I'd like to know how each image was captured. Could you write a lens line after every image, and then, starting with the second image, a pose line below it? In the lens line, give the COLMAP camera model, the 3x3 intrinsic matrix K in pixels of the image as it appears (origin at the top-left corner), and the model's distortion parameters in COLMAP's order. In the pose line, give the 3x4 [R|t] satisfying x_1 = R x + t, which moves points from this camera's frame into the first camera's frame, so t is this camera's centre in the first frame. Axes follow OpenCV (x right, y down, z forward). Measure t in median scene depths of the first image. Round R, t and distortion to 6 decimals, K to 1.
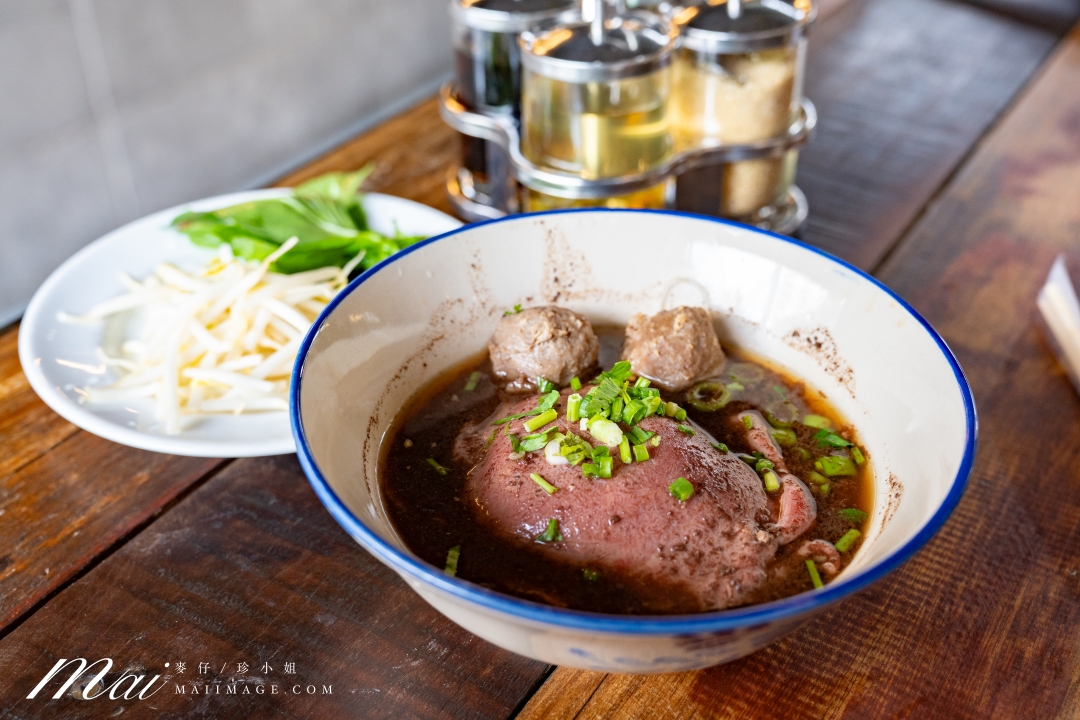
lens RADIAL K [[1177.1, 0, 565.4], [0, 1177.1, 381.5], [0, 0, 1]] dist [-0.013021, 0.000000]
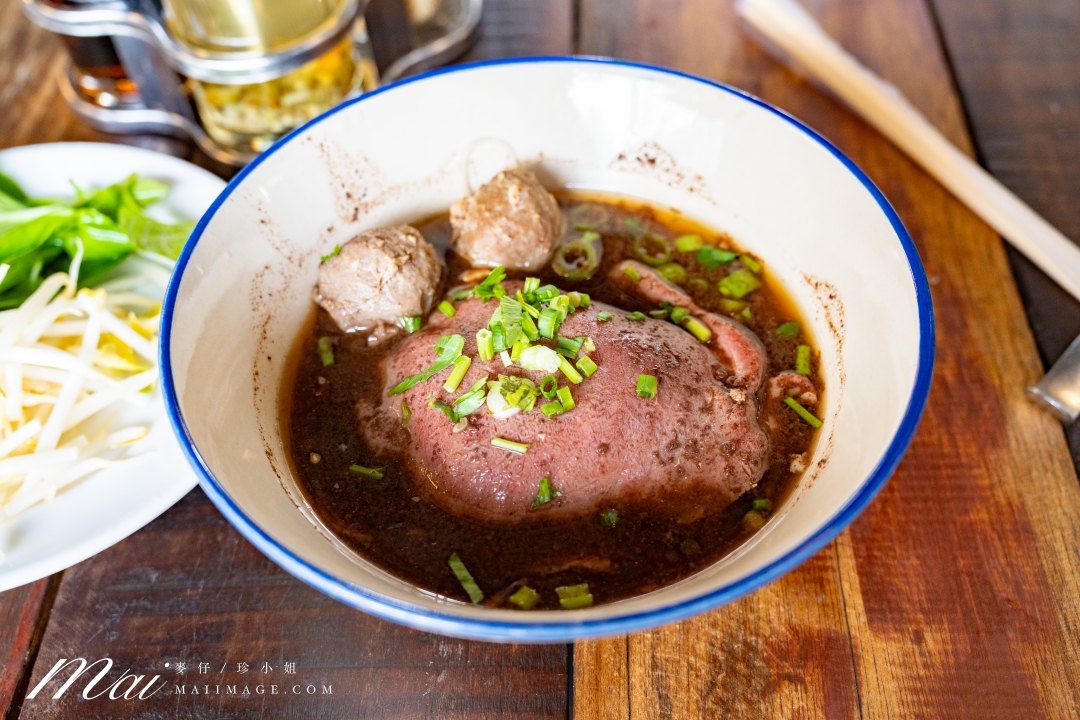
lens RADIAL K [[1177.1, 0, 542.5], [0, 1177.1, 358.5], [0, 0, 1]] dist [-0.013021, 0.000000]
pose [[0.862641, -0.416943, 0.286373, -0.199546], [0.343992, 0.898657, 0.272185, -0.181989], [-0.370836, -0.136288, 0.918644, 0.165051]]
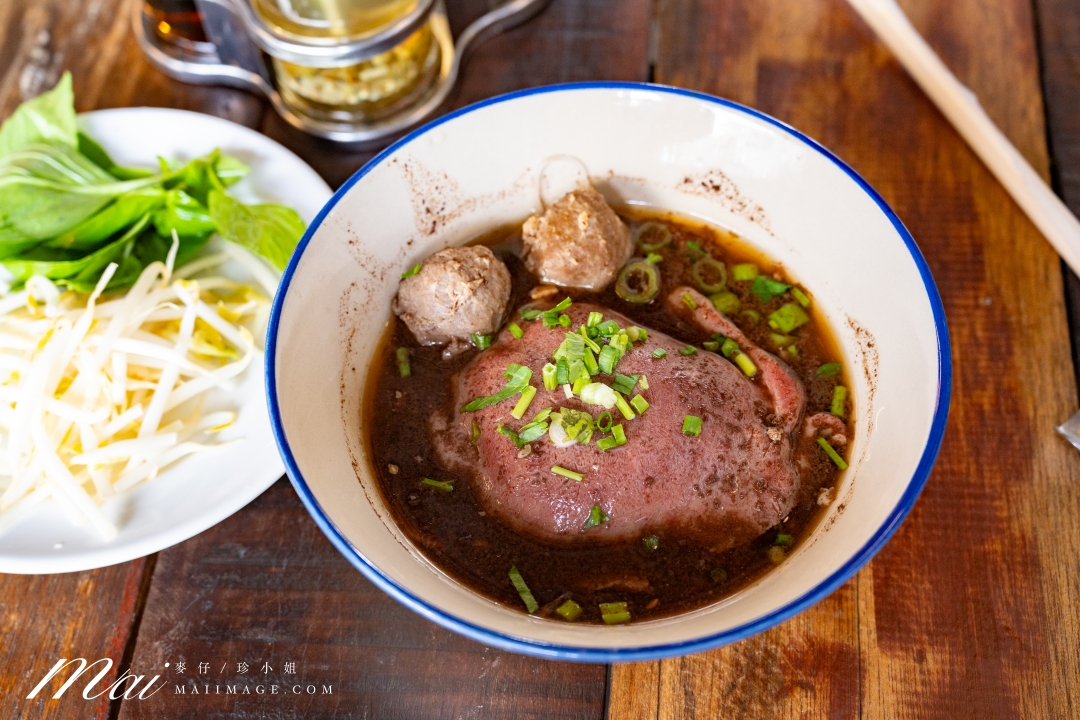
lens RADIAL K [[1428.8, 0, 537.0], [0, 1428.8, 349.5], [0, 0, 1]] dist [-0.009566, 0.000000]
pose [[0.896311, -0.397424, 0.196673, -0.213417], [0.310081, 0.878810, 0.362689, -0.406880], [-0.316980, -0.264097, 0.910921, -0.068383]]
